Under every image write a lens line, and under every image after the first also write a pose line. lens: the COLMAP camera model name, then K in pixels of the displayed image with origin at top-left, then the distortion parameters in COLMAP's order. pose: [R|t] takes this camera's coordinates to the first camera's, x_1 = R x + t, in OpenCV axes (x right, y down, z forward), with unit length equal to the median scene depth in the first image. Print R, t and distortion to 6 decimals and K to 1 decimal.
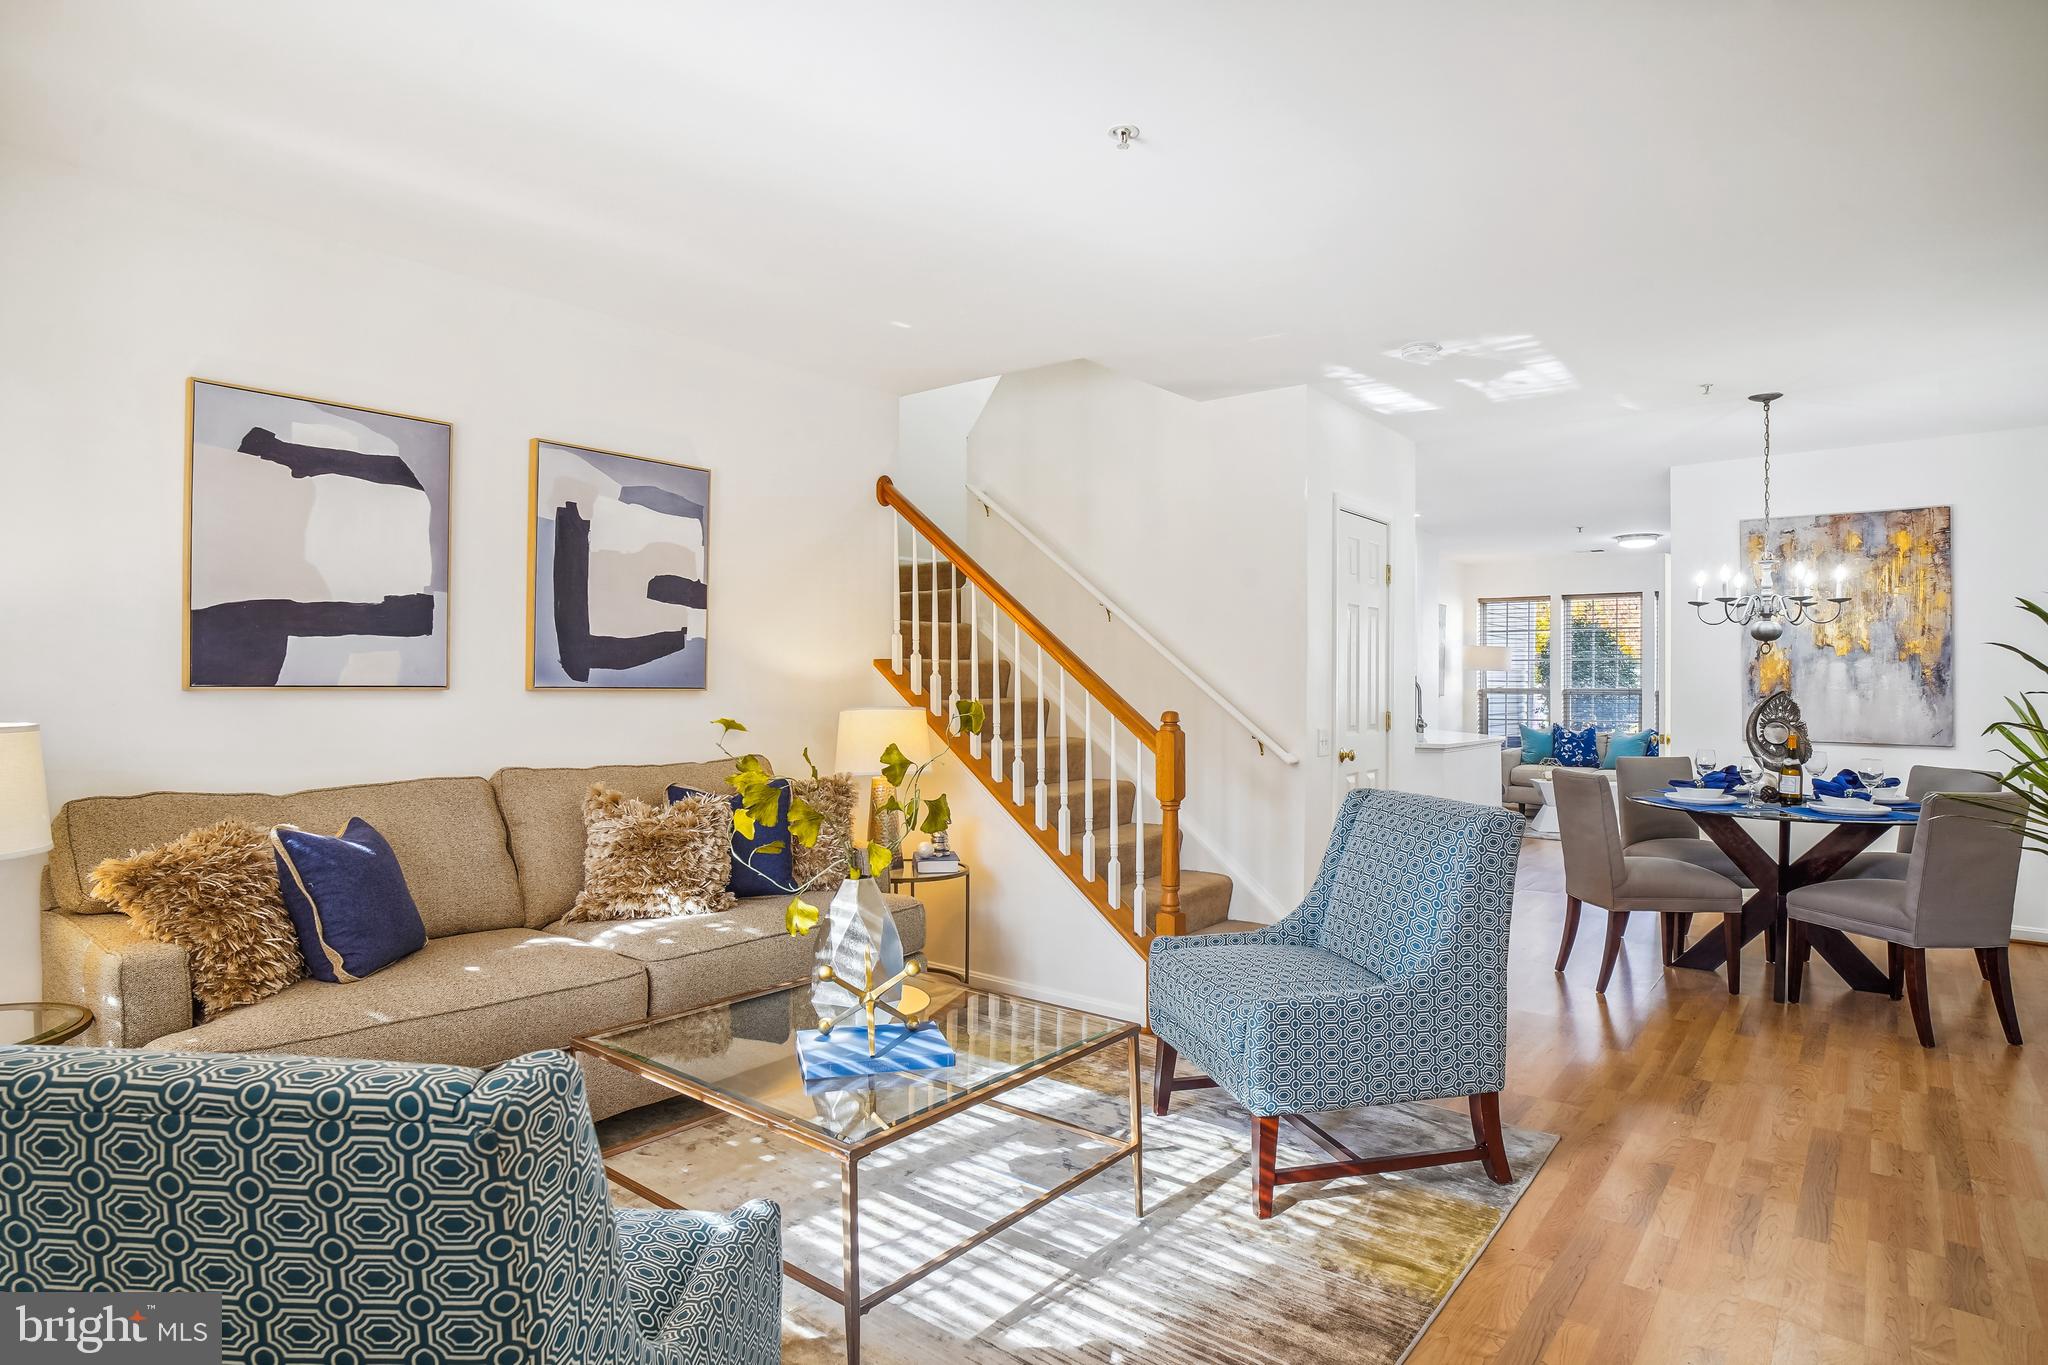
lens RADIAL K [[1068.5, 0, 1024.0], [0, 1068.5, 682.5], [0, 0, 1]] dist [-0.036331, -0.000081]
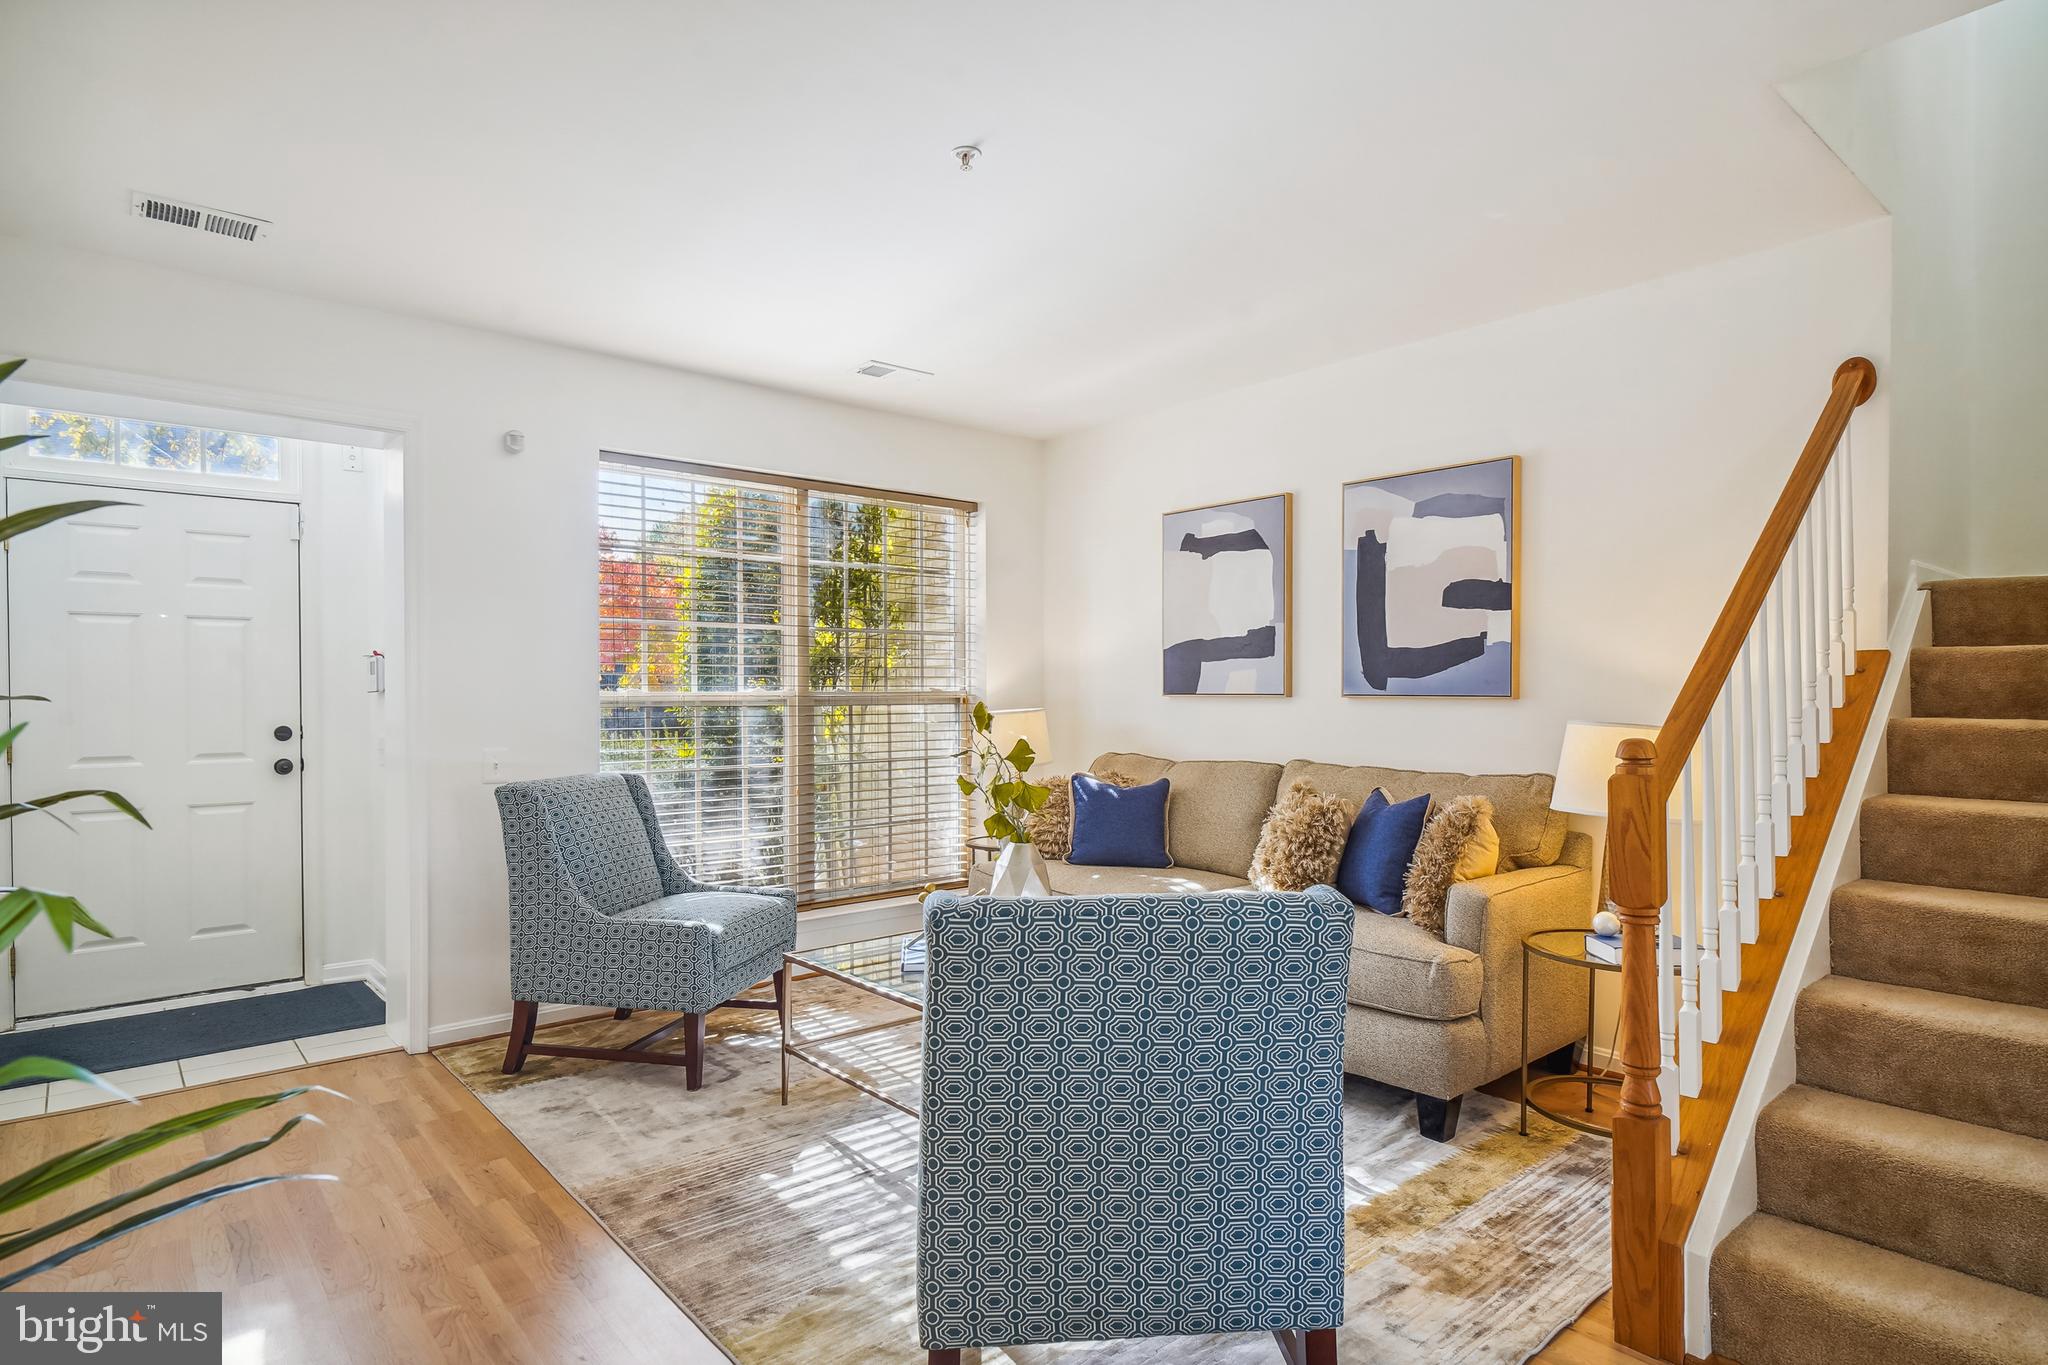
lens RADIAL K [[1084.2, 0, 1031.9], [0, 1084.2, 676.7], [0, 0, 1]] dist [-0.002460, 0.000063]
pose [[-0.176824, -0.017115, -0.984094, 0.703293], [-0.001956, 0.999853, -0.017037, 0.005024], [0.984240, -0.001087, -0.176832, 0.778416]]
